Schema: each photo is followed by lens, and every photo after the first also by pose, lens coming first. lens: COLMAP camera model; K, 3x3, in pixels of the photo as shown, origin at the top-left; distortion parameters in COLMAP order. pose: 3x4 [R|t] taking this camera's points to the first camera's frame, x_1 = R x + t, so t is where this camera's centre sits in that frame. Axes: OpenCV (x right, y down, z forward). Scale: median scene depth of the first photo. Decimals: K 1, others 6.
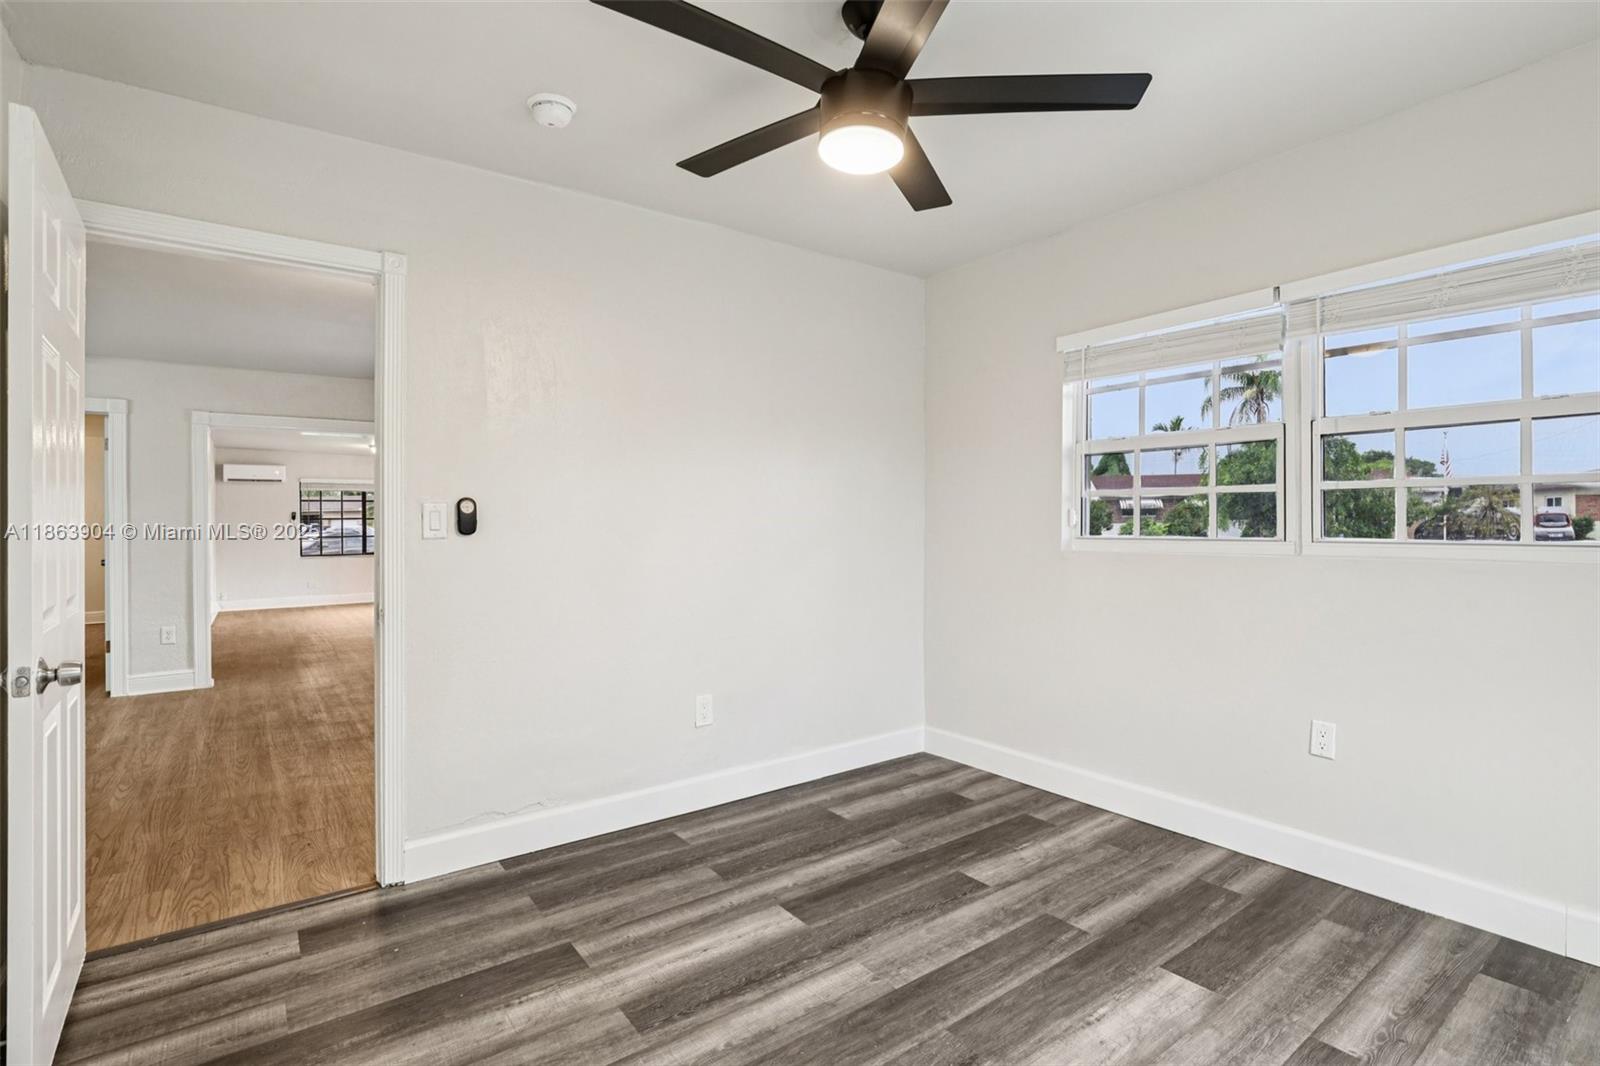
lens RADIAL K [[761.2, 0, 814.1], [0, 761.2, 525.2], [0, 0, 1]] dist [-0.026538, 0.005318]
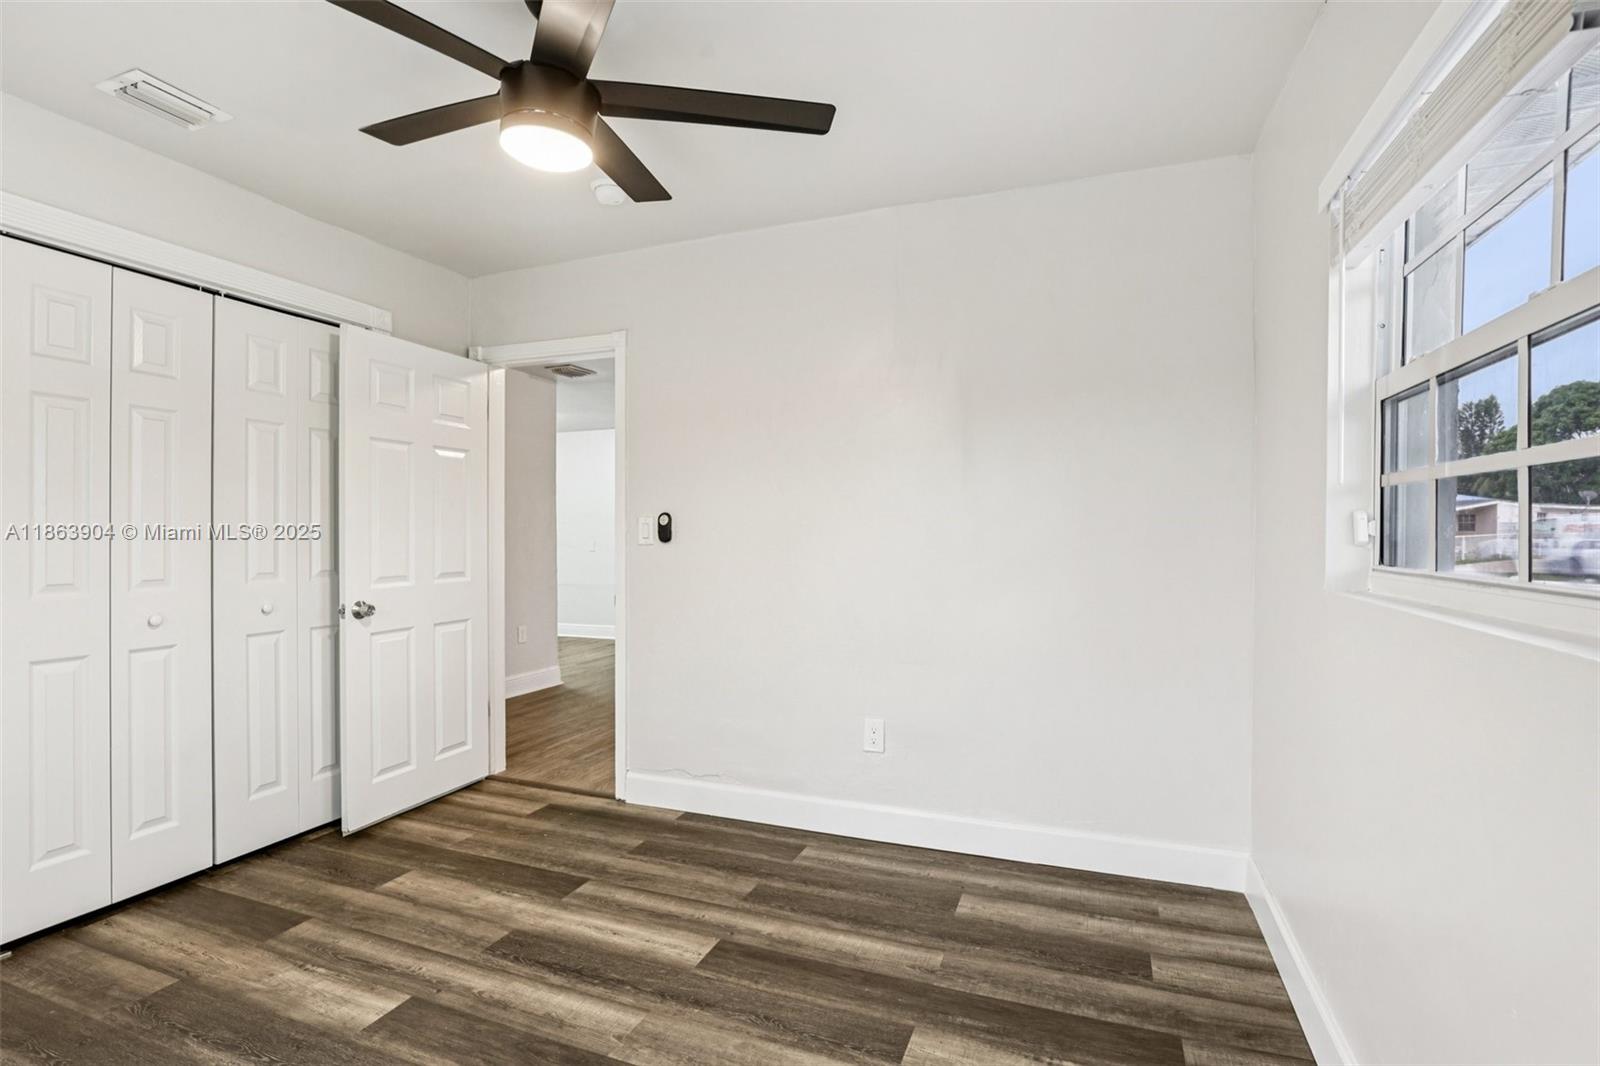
lens RADIAL K [[761.2, 0, 832.0], [0, 761.2, 529.2], [0, 0, 1]] dist [-0.026538, 0.005318]
pose [[0.536583, 0.003210, -0.843842, 0.788747], [-0.007674, 0.999970, -0.001076, -0.010181], [0.843813, 0.007053, 0.536591, 0.582781]]
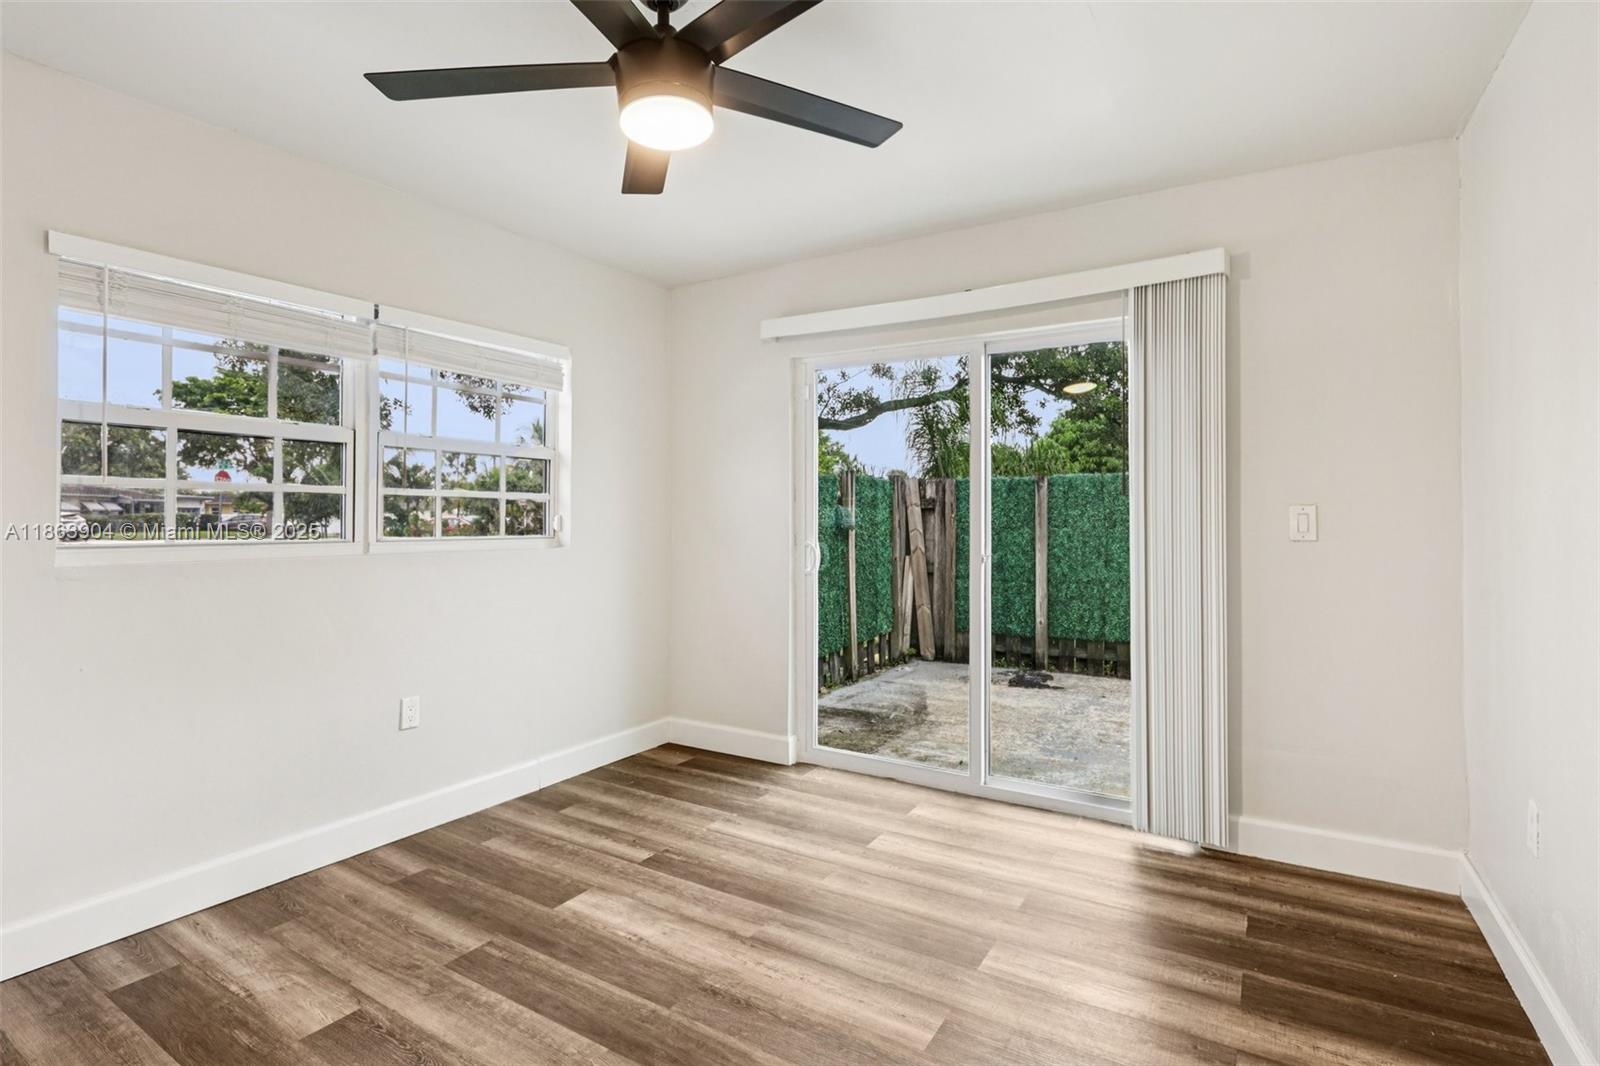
lens RADIAL K [[761.2, 0, 806.0], [0, 761.2, 498.6], [0, 0, 1]] dist [-0.026538, 0.005318]
pose [[-0.349427, 0.034785, 0.936318, -0.639710], [0.009471, 0.999391, -0.033593, 0.002862], [-0.936916, -0.002871, -0.349543, 0.857954]]
